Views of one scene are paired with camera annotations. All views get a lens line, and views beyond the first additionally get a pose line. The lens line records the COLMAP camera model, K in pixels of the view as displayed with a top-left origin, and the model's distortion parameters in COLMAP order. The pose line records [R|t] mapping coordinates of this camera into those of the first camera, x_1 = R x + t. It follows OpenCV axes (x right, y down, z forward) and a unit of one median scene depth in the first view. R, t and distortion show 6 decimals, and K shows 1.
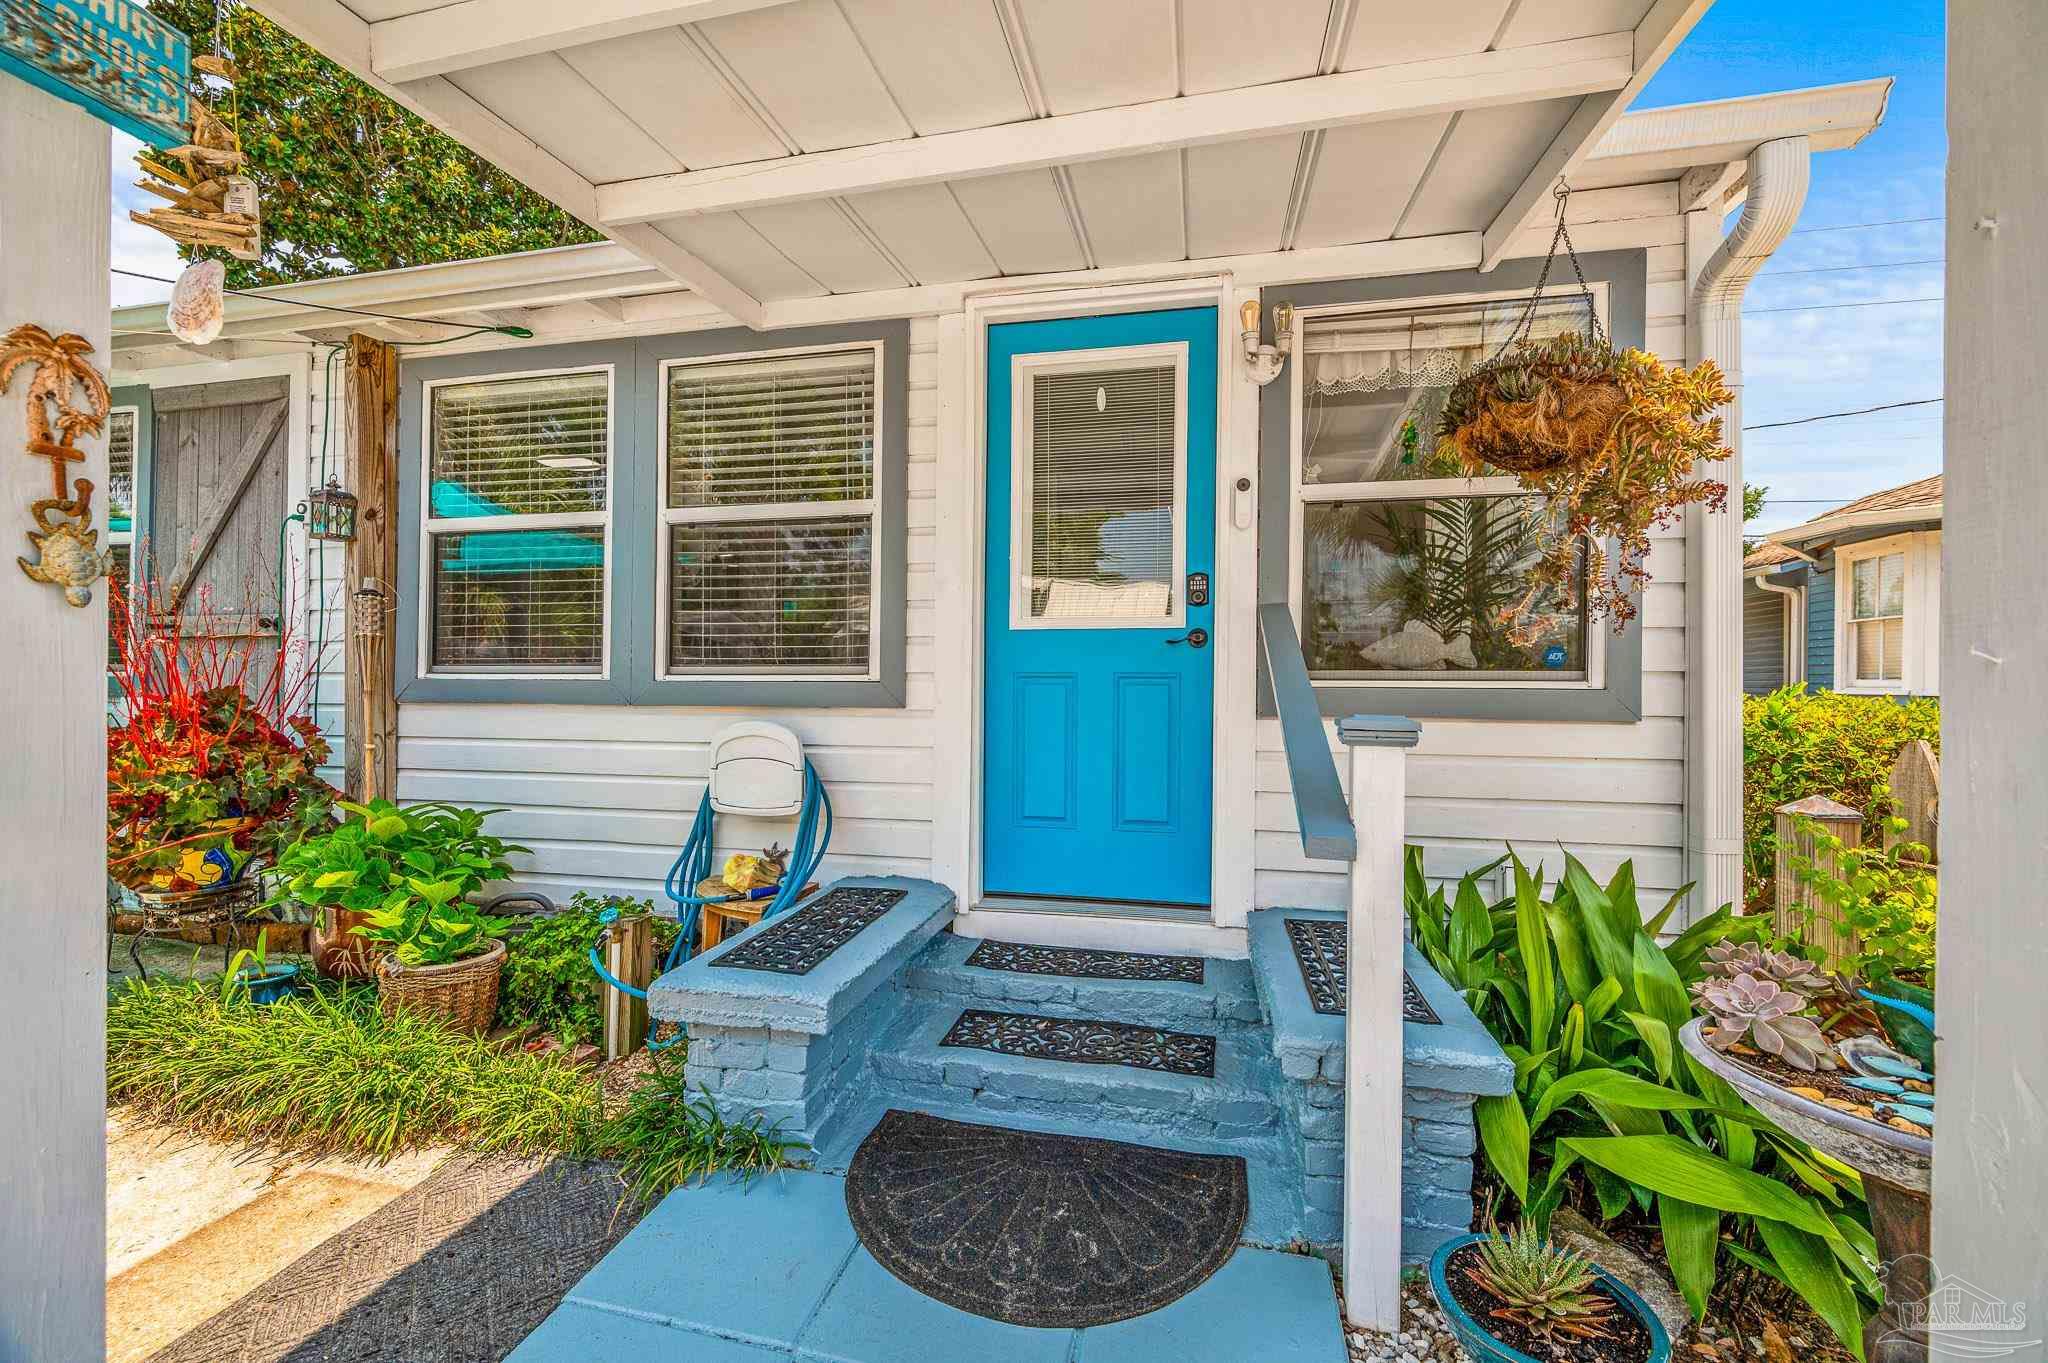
lens RADIAL K [[824.2, 0, 1024.3], [0, 824.2, 689.0], [0, 0, 1]] dist [-0.003504, 0.000320]
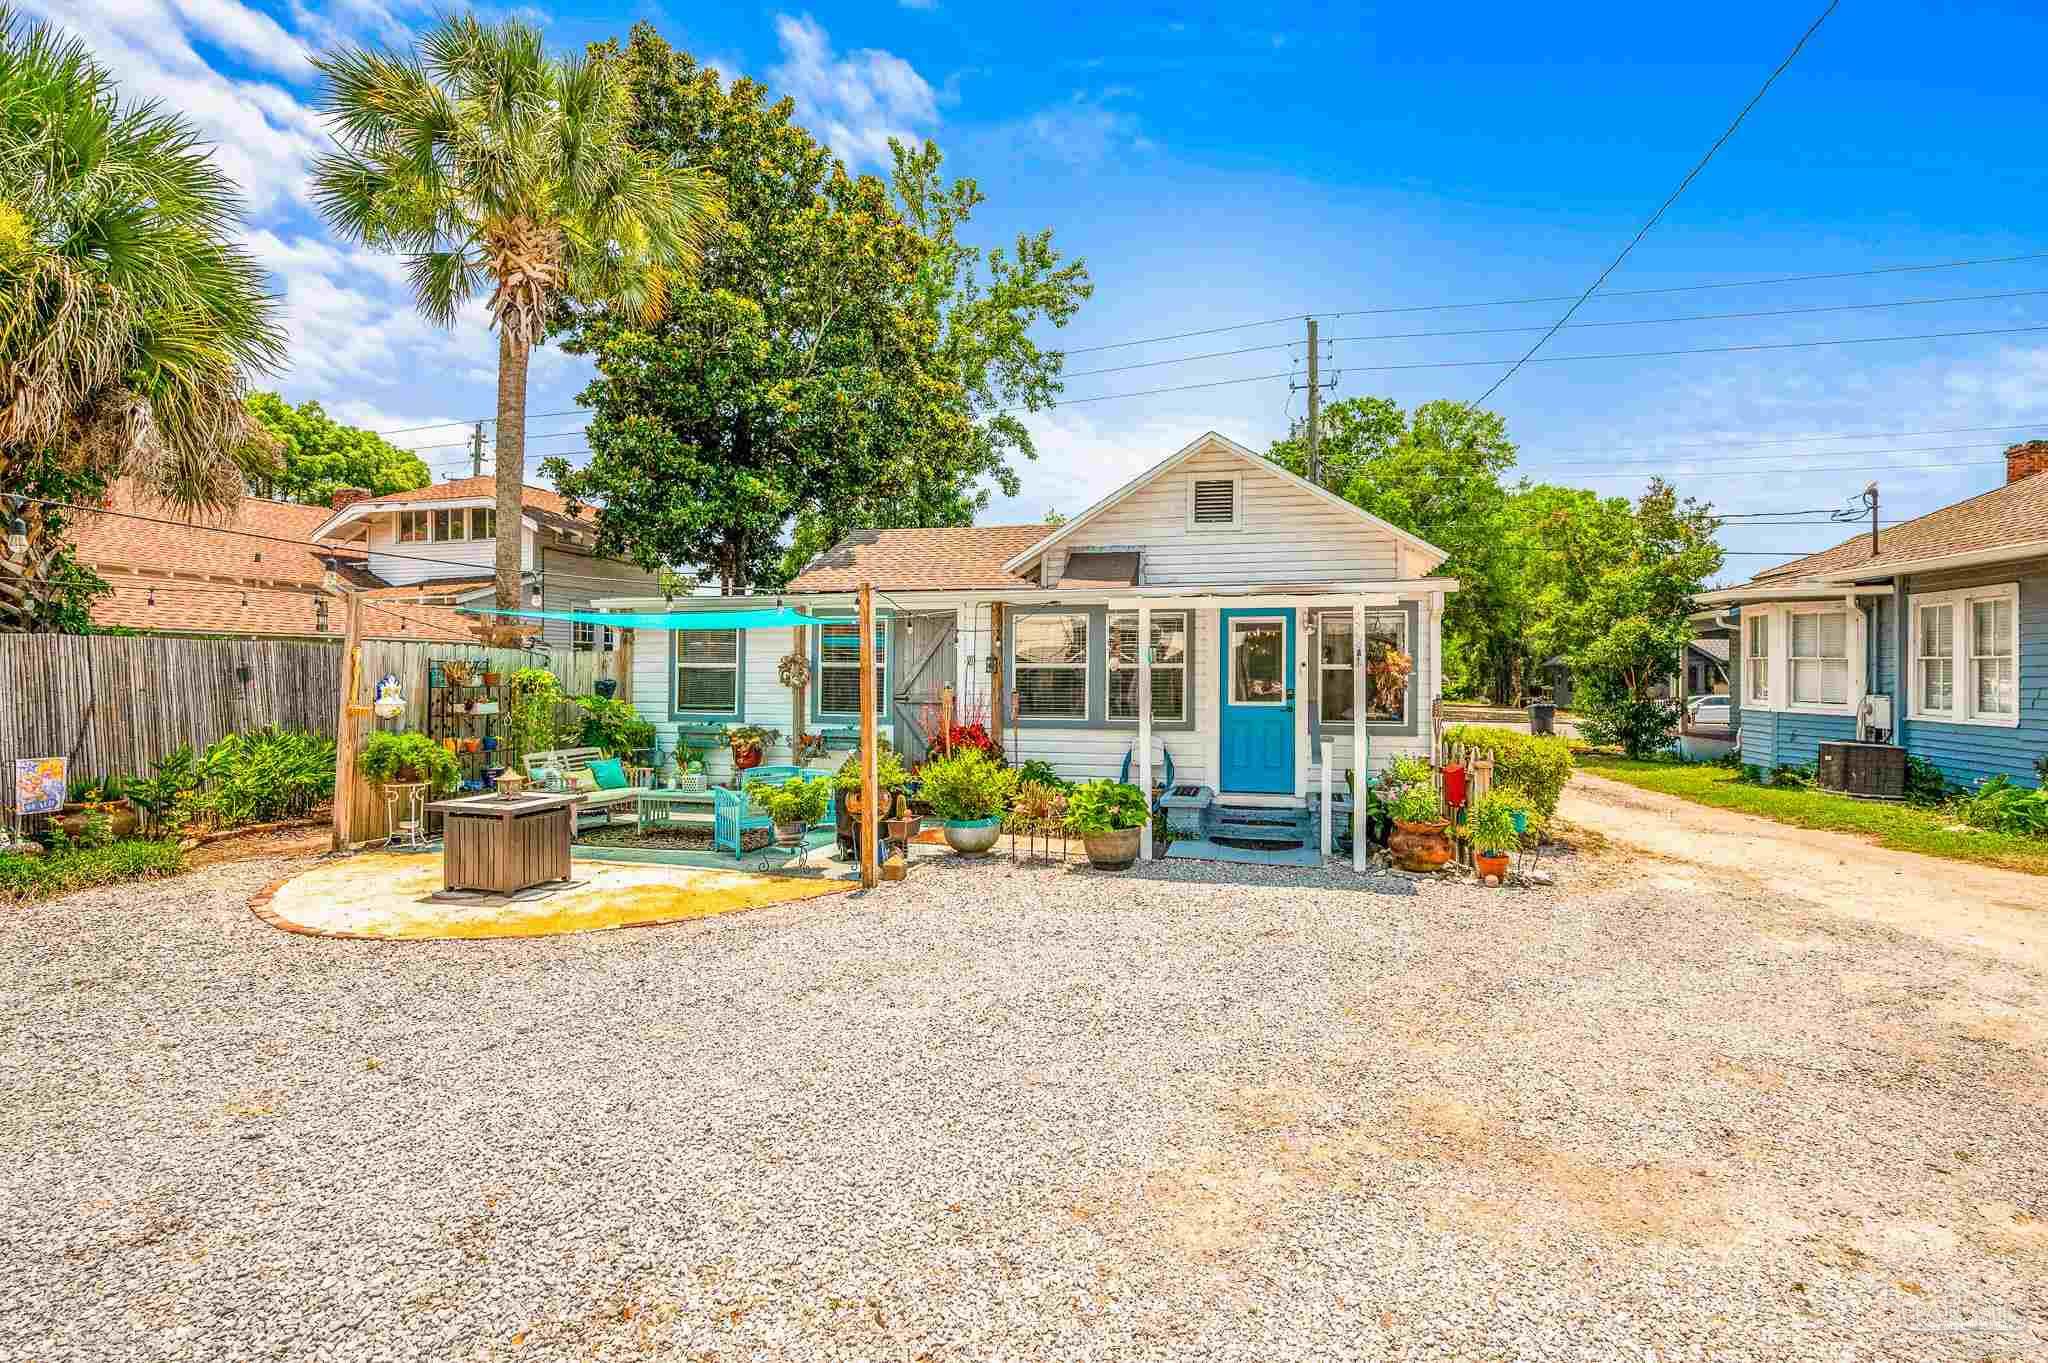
lens RADIAL K [[1008.1, 0, 1026.4], [0, 1008.1, 668.4], [0, 0, 1]] dist [0.004834, 0.000540]
pose [[0.998937, -0.001410, -0.046084, -0.577099], [0.000821, 0.999918, -0.012784, -0.157963], [0.046099, 0.012733, 0.998856, -2.708438]]
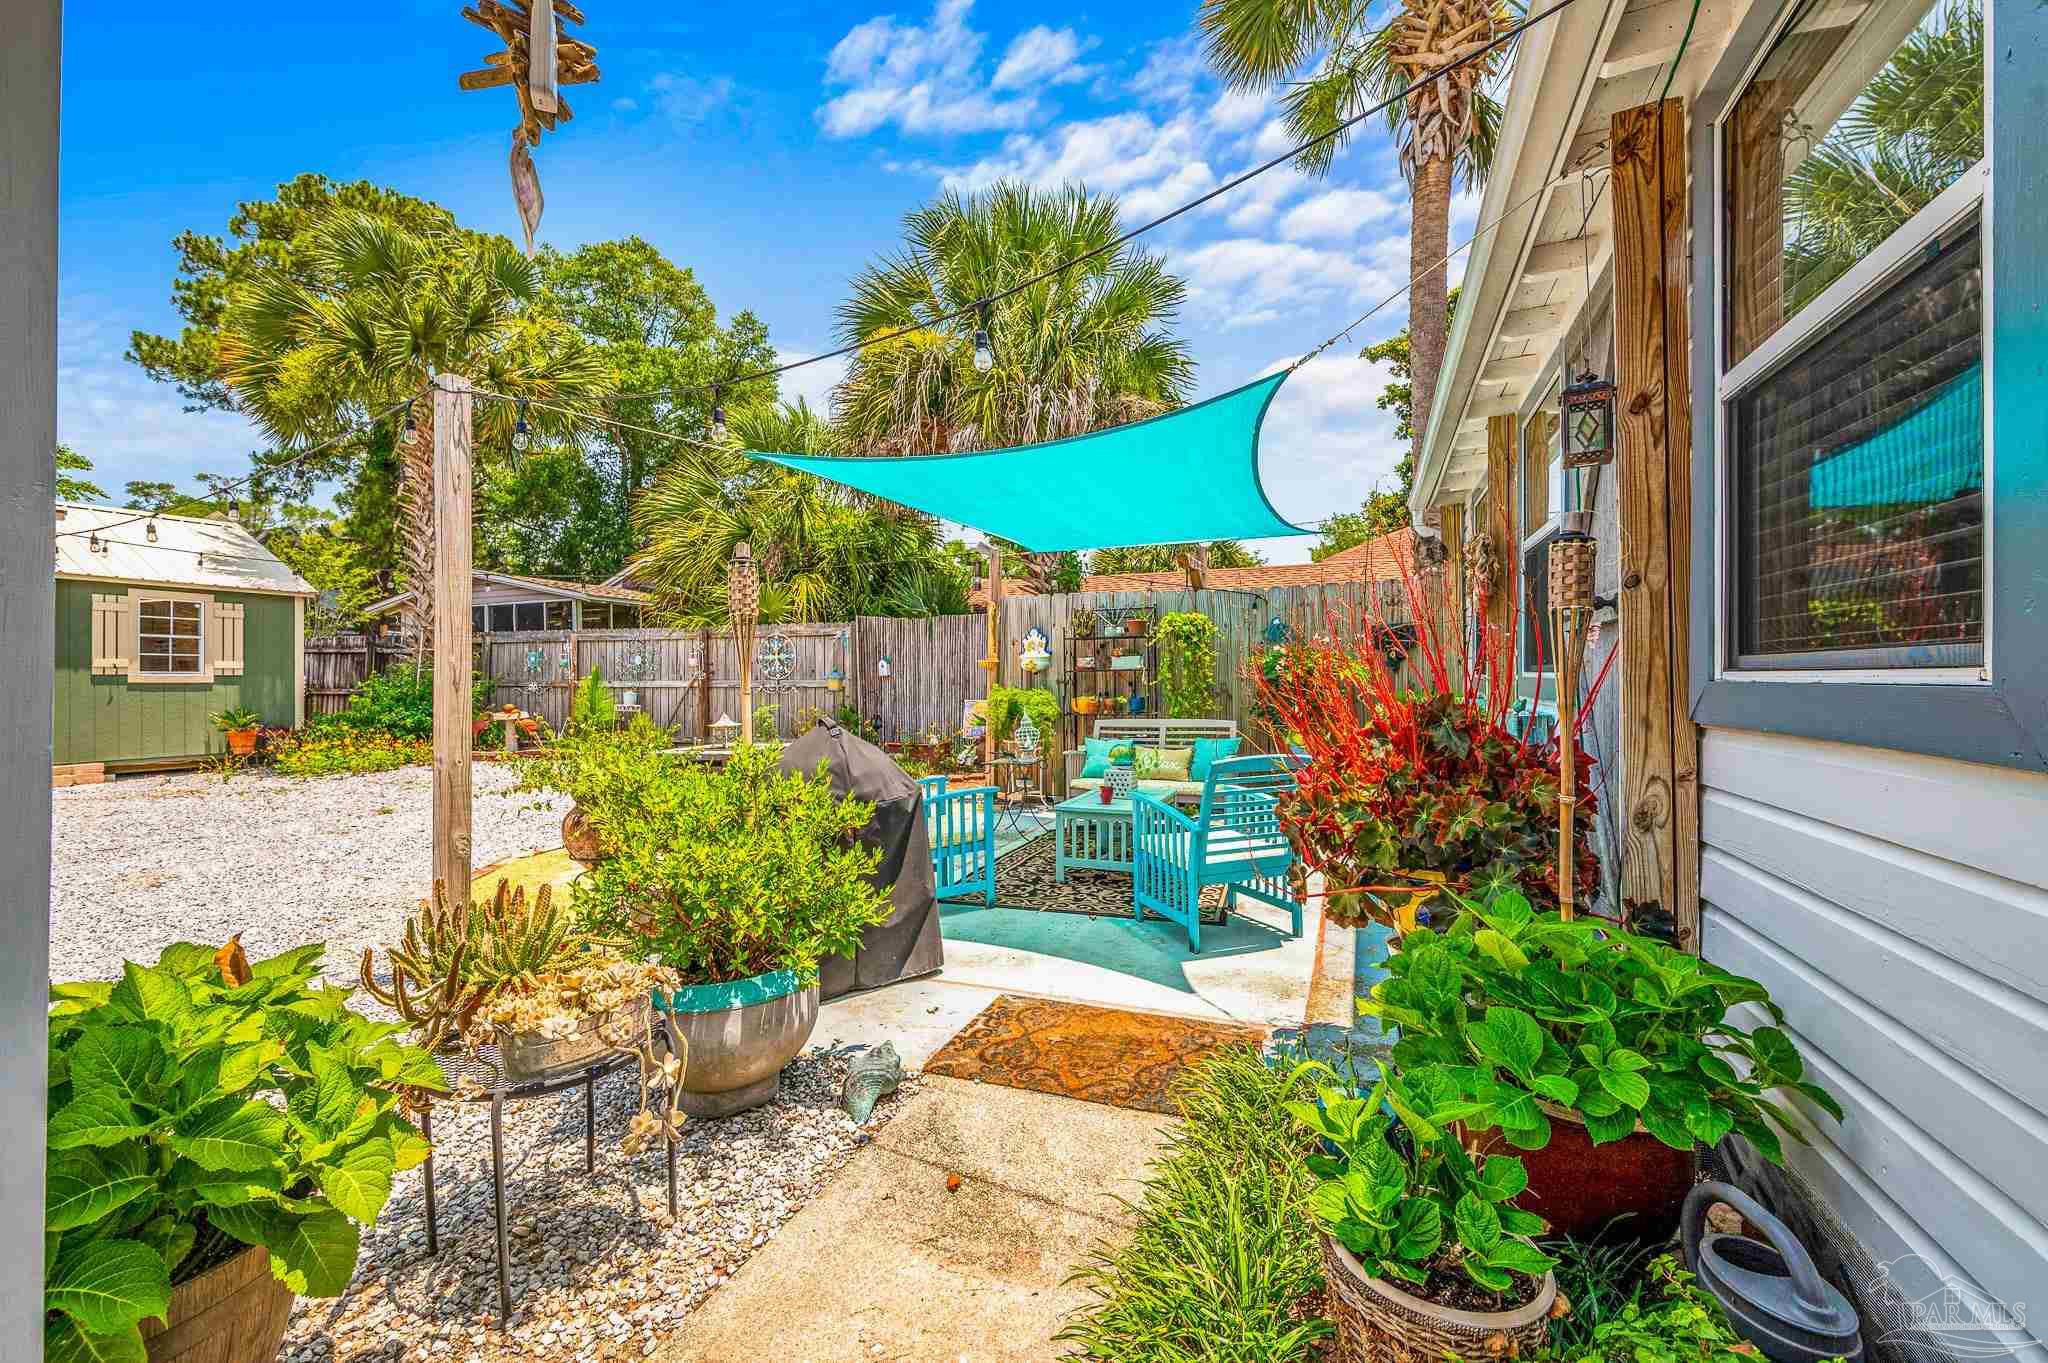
lens RADIAL K [[858.9, 0, 1030.4], [0, 858.9, 681.3], [0, 0, 1]] dist [0.000331, -0.000529]
pose [[-0.151585, -0.001974, -0.988442, -0.127672], [0.000538, 0.999998, -0.002079, -0.013316], [0.988444, -0.000847, -0.151583, 0.698402]]
